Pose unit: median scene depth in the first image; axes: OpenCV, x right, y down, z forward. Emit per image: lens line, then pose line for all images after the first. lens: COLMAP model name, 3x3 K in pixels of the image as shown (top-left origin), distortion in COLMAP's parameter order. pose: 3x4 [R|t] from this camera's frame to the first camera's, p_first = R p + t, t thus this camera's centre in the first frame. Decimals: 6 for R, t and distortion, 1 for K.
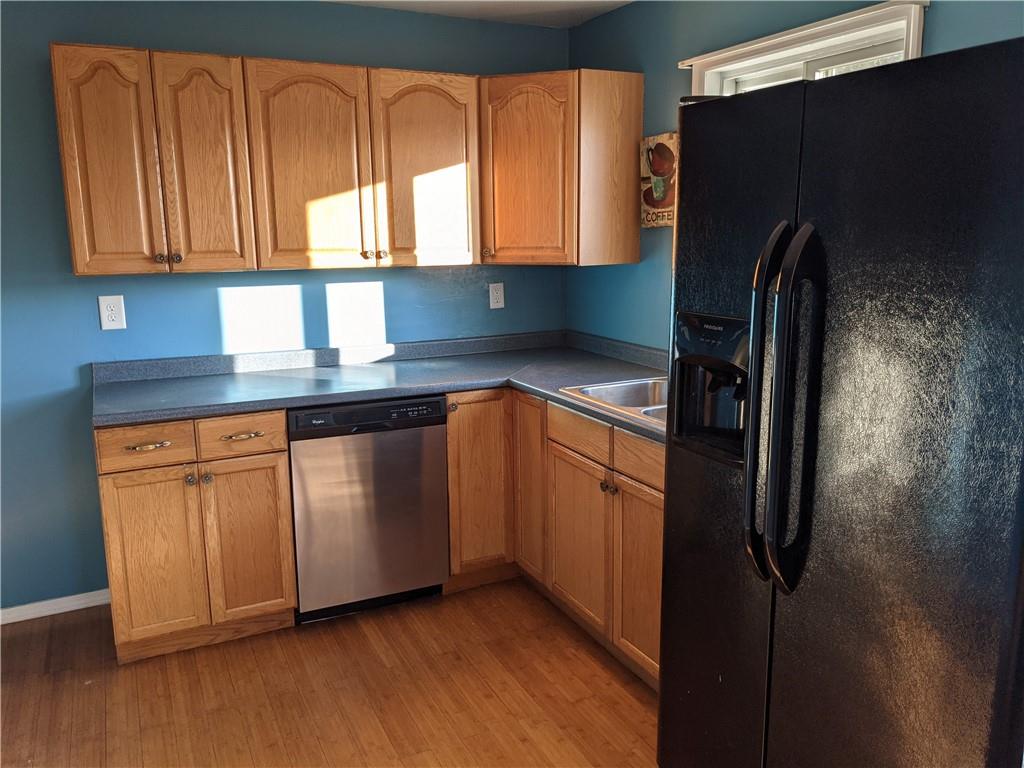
lens RADIAL K [[787.5, 0, 512.0], [0, 787.5, 384.0], [0, 0, 1]] dist [0.041438, -0.079984]
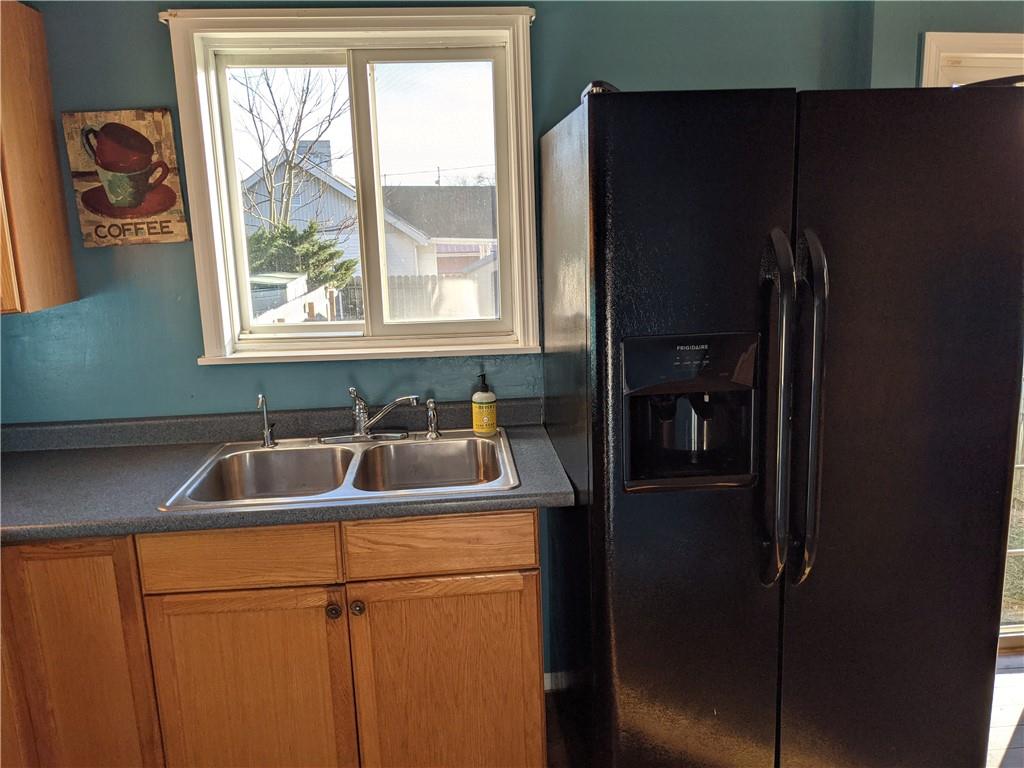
lens RADIAL K [[787.5, 0, 512.0], [0, 787.5, 384.0], [0, 0, 1]] dist [0.041438, -0.079984]
pose [[0.369460, -0.197226, 0.908076, -0.345275], [0.207501, 0.970052, 0.126262, -0.099883], [-0.905783, 0.141778, 0.399320, 0.441879]]
